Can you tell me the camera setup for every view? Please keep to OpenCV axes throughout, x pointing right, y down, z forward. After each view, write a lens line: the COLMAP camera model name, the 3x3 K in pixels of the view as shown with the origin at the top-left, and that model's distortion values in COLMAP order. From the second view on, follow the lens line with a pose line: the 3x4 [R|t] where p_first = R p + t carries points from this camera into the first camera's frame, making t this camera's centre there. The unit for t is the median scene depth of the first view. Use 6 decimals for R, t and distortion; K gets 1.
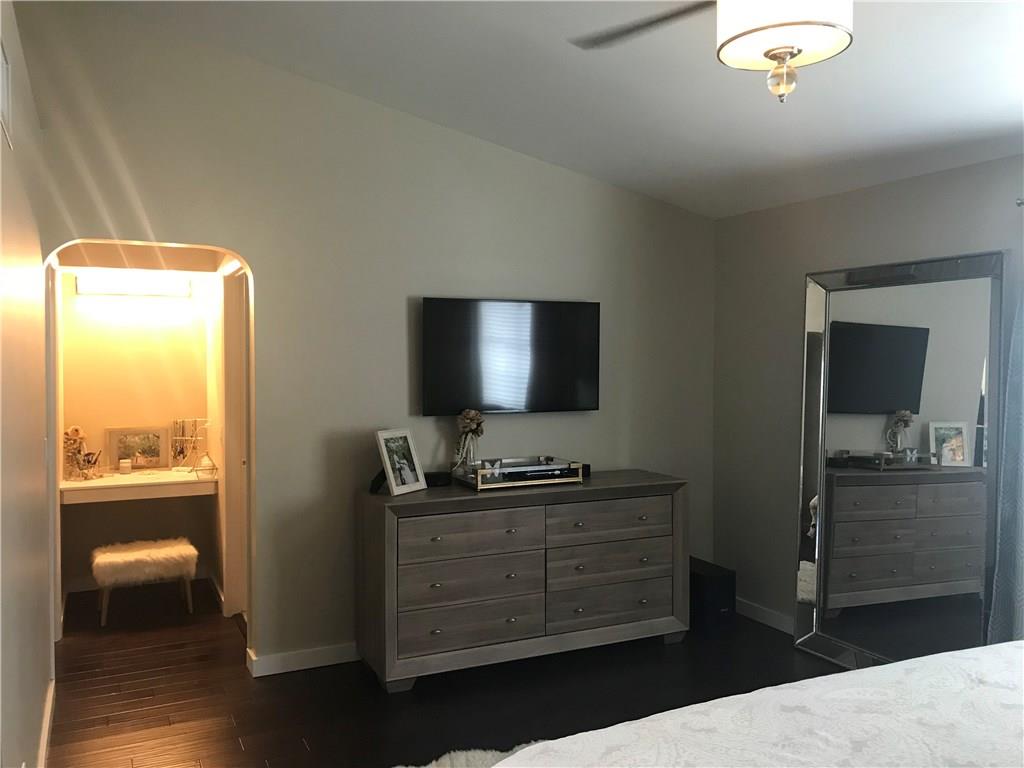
lens RADIAL K [[847.2, 0, 504.8], [0, 847.2, 376.6], [0, 0, 1]] dist [0.013383, -0.008867]
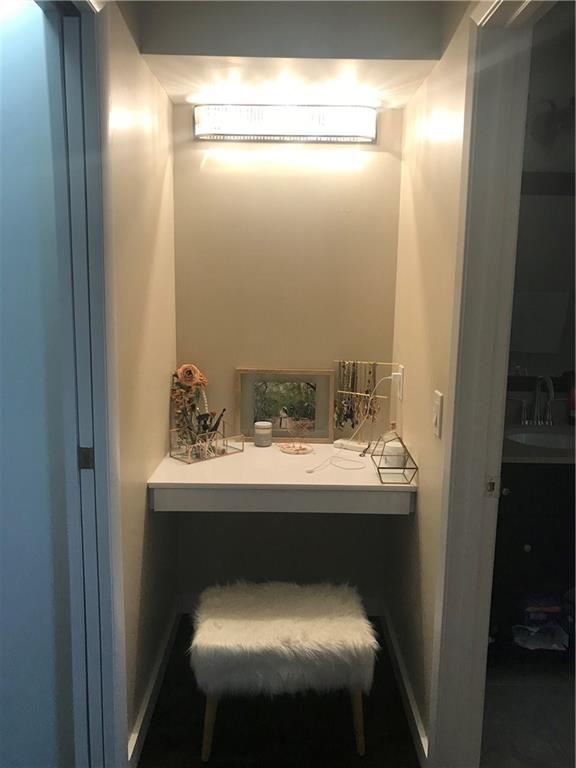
lens RADIAL K [[635.4, 0, 289.5], [0, 635.4, 380.2], [0, 0, 1]] dist [0.013383, -0.008867]
pose [[0.905019, 0.082765, -0.417242, -0.246891], [-0.024470, 0.989394, 0.143181, 0.002366], [0.424667, -0.119371, 0.897445, 0.614863]]
